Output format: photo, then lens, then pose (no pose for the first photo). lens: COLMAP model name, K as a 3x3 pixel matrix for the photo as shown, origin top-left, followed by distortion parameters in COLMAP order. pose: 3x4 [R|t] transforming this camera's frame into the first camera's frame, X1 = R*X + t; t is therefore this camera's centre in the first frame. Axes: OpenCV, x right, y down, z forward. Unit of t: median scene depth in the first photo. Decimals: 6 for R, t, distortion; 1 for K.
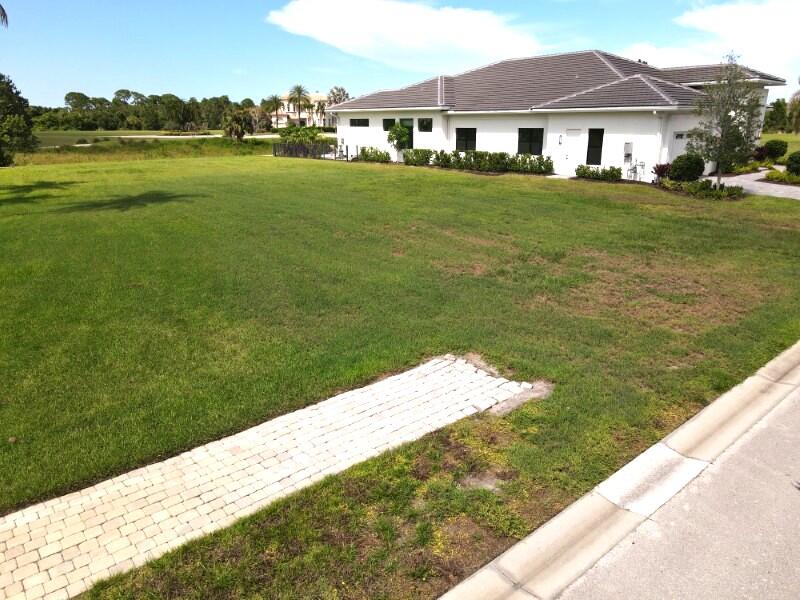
lens RADIAL K [[585.5, 0, 403.0], [0, 585.5, 300.5], [0, 0, 1]] dist [0.009167, 0.011643]
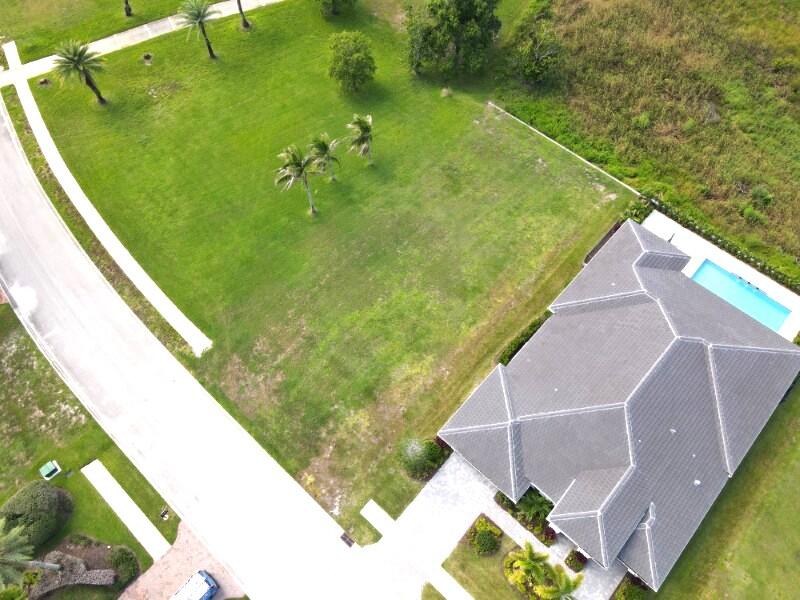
lens RADIAL K [[585.5, 0, 404.1], [0, 585.5, 299.6], [0, 0, 1]] dist [0.009167, 0.011643]
pose [[0.101090, 0.877316, -0.469145, 0.830266], [-0.286069, 0.477278, 0.830885, -1.743988], [0.952862, 0.050213, 0.299221, 0.321866]]
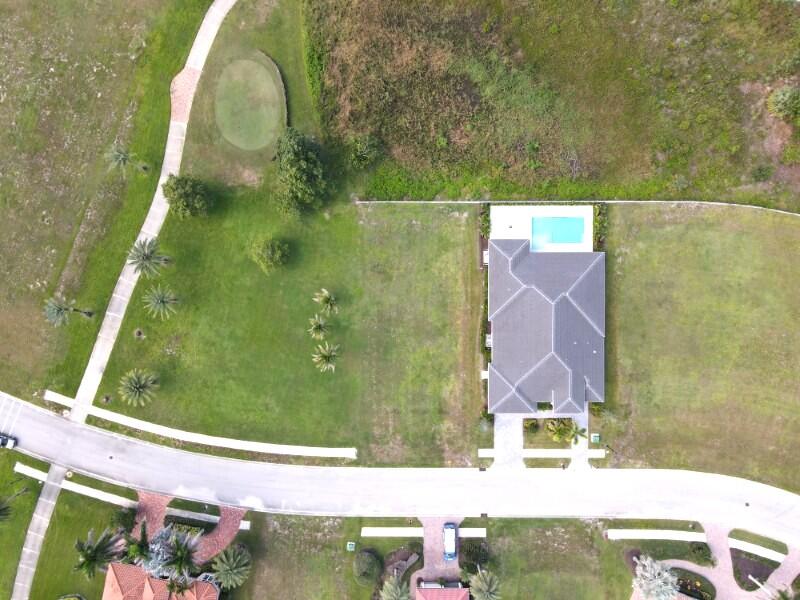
lens RADIAL K [[585.5, 0, 403.0], [0, 585.5, 300.5], [0, 0, 1]] dist [0.009167, 0.011643]
pose [[0.744035, 0.668140, -0.001028, -0.331240], [-0.193383, 0.216823, 0.956865, -3.380508], [0.639543, -0.711742, 0.290531, 0.109385]]
